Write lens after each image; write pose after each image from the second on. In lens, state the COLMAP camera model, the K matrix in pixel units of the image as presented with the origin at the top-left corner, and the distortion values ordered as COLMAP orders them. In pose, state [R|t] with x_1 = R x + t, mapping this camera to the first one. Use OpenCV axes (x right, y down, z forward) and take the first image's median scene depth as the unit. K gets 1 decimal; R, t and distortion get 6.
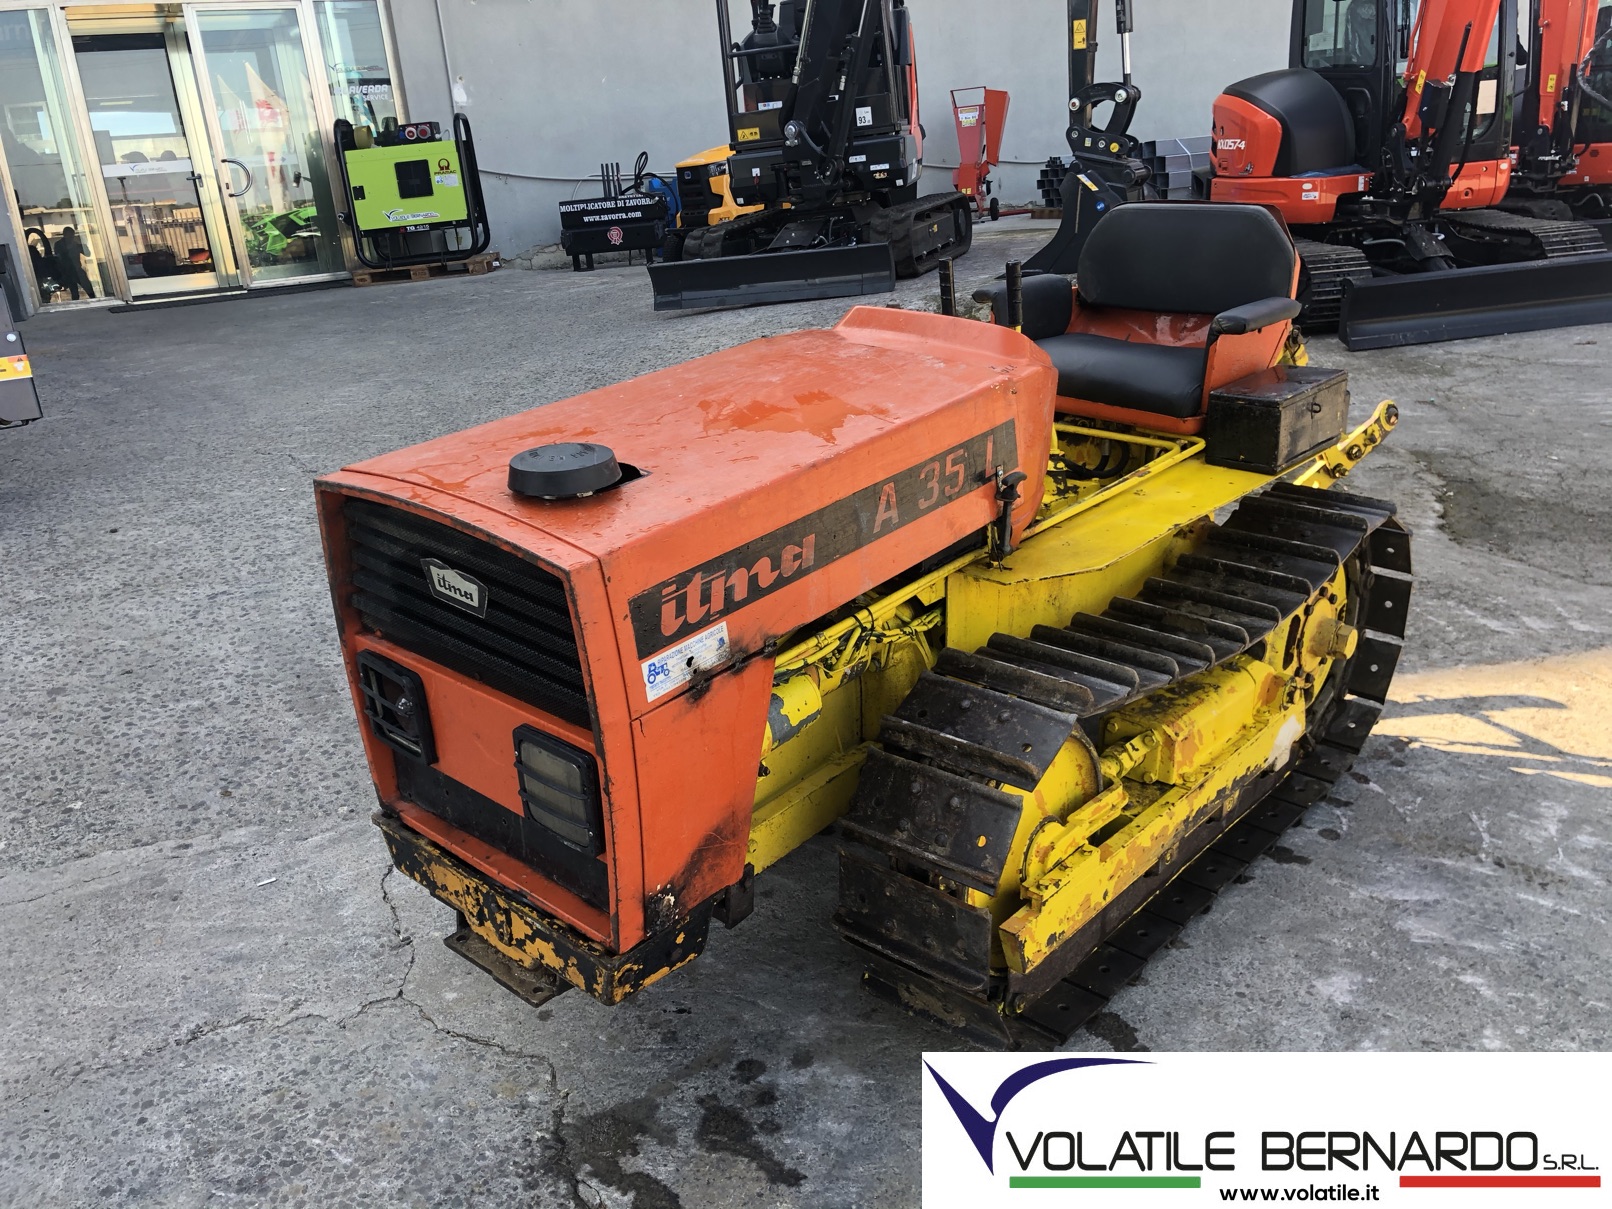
lens RADIAL K [[1351.7, 0, 827.1], [0, 1351.7, 589.5], [0, 0, 1]] dist [0.024996, 0.004463]
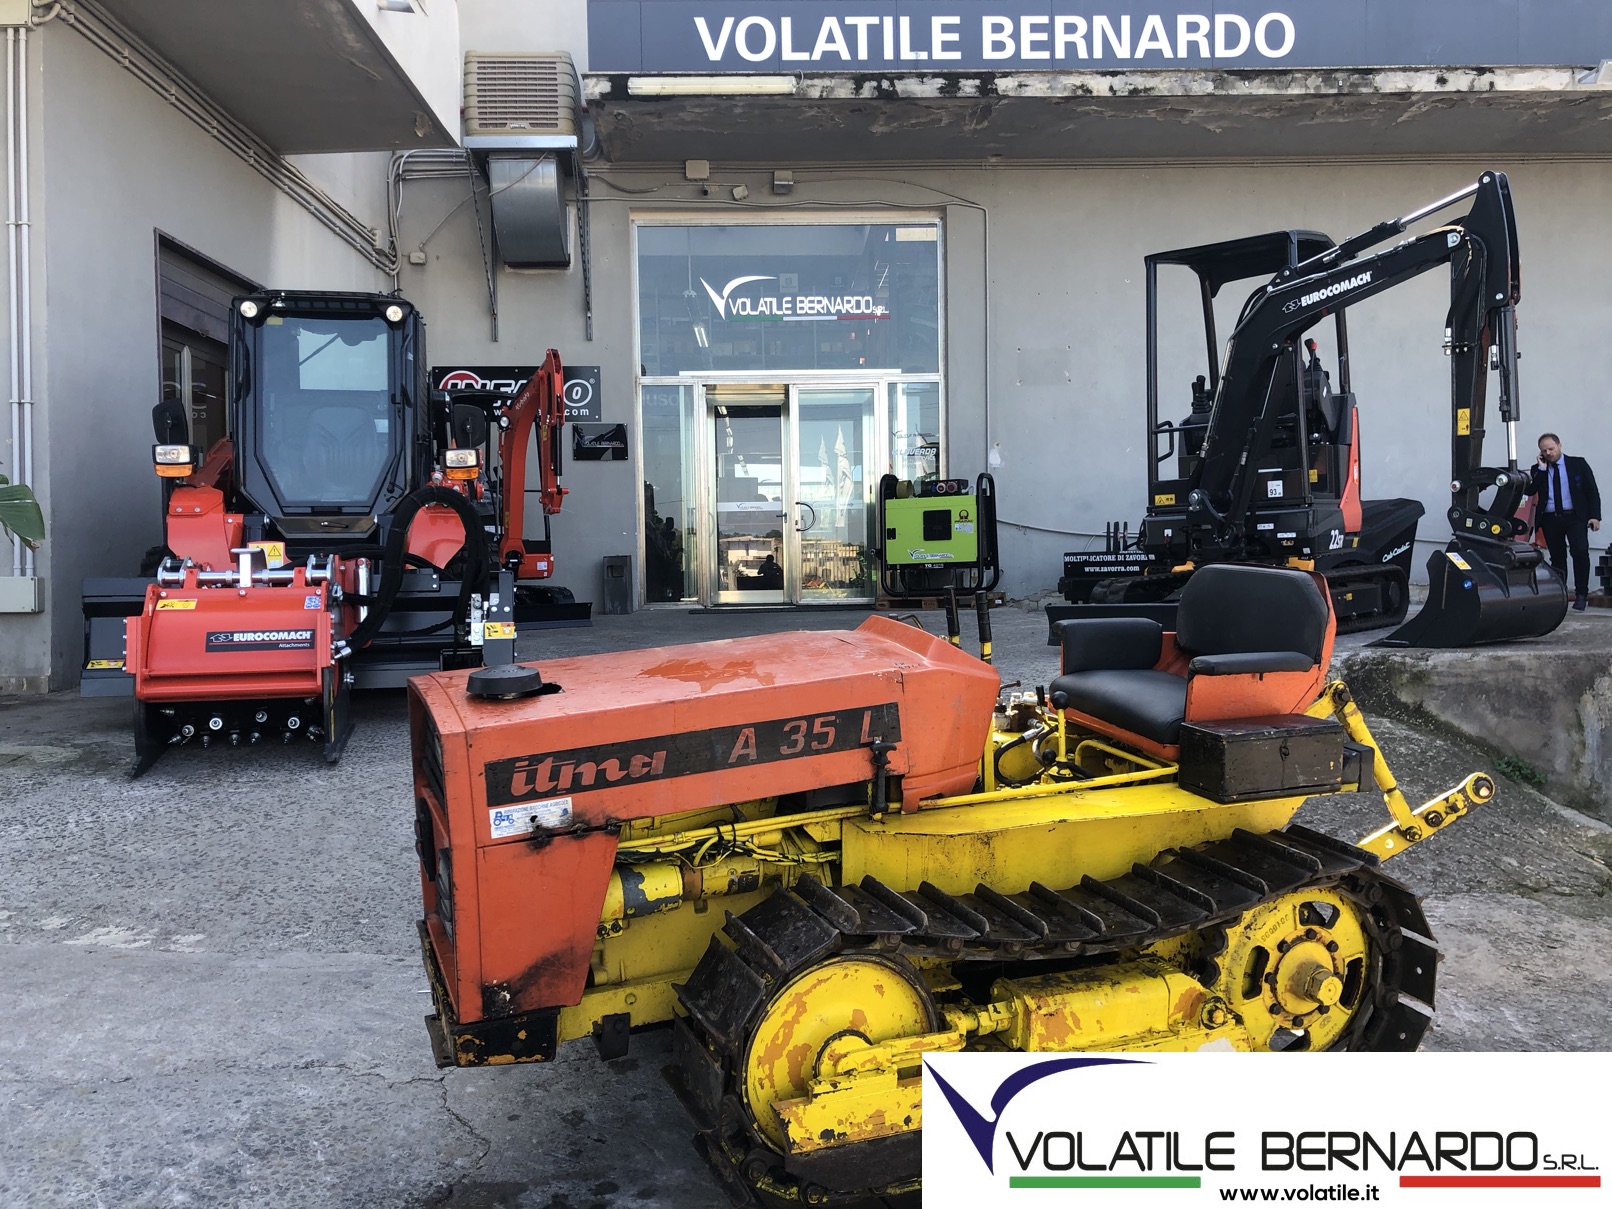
lens RADIAL K [[1351.7, 0, 808.9], [0, 1351.7, 583.9], [0, 0, 1]] dist [0.024996, 0.004463]
pose [[0.893910, 0.079411, -0.441156, 0.431395], [-0.189756, 0.958686, -0.211930, 0.035454], [0.406100, 0.273159, 0.872048, -0.115893]]
